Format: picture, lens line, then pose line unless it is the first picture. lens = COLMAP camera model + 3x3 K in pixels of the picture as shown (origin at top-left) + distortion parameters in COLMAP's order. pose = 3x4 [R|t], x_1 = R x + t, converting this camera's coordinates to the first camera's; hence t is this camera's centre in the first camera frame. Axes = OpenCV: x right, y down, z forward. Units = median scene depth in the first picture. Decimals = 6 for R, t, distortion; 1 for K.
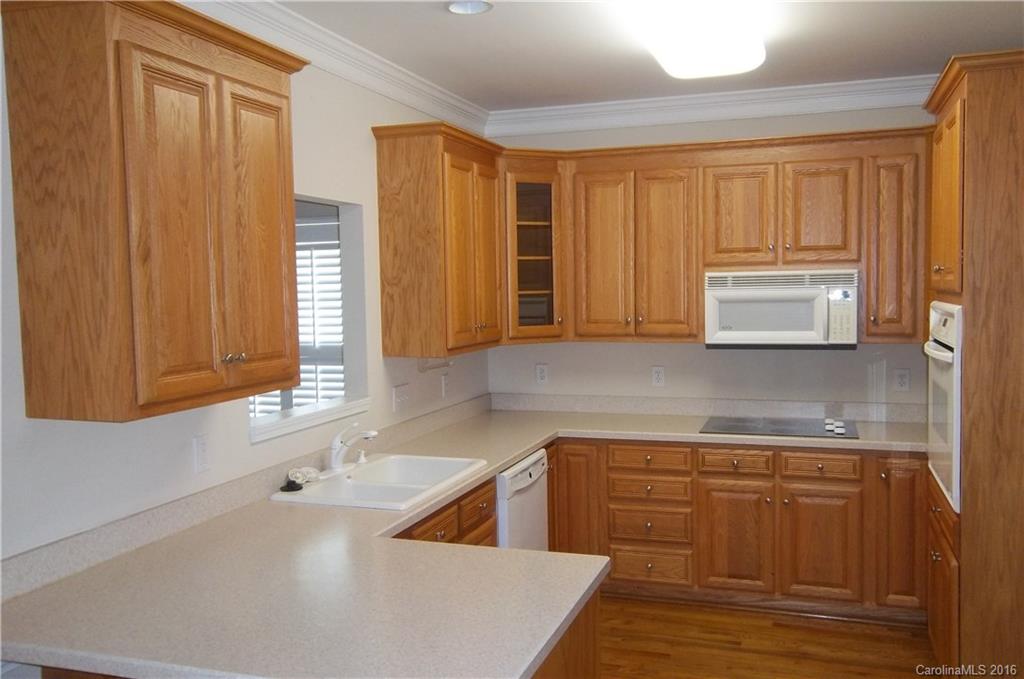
lens RADIAL K [[879.7, 0, 513.5], [0, 879.7, 338.9], [0, 0, 1]] dist [0.003536, 0.022847]
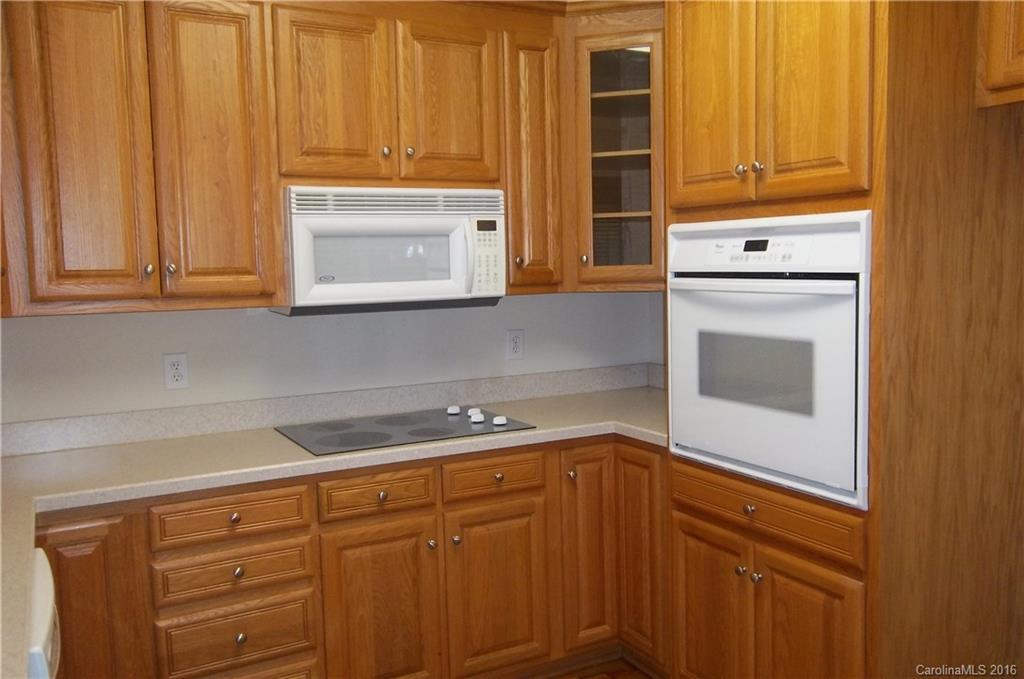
lens RADIAL K [[879.7, 0, 512.6], [0, 879.7, 343.0], [0, 0, 1]] dist [0.003536, 0.022847]
pose [[0.671990, -0.066589, 0.737560, -0.128991], [0.056508, 0.997656, 0.038586, 0.016157], [-0.738401, 0.015749, 0.674178, 0.506821]]
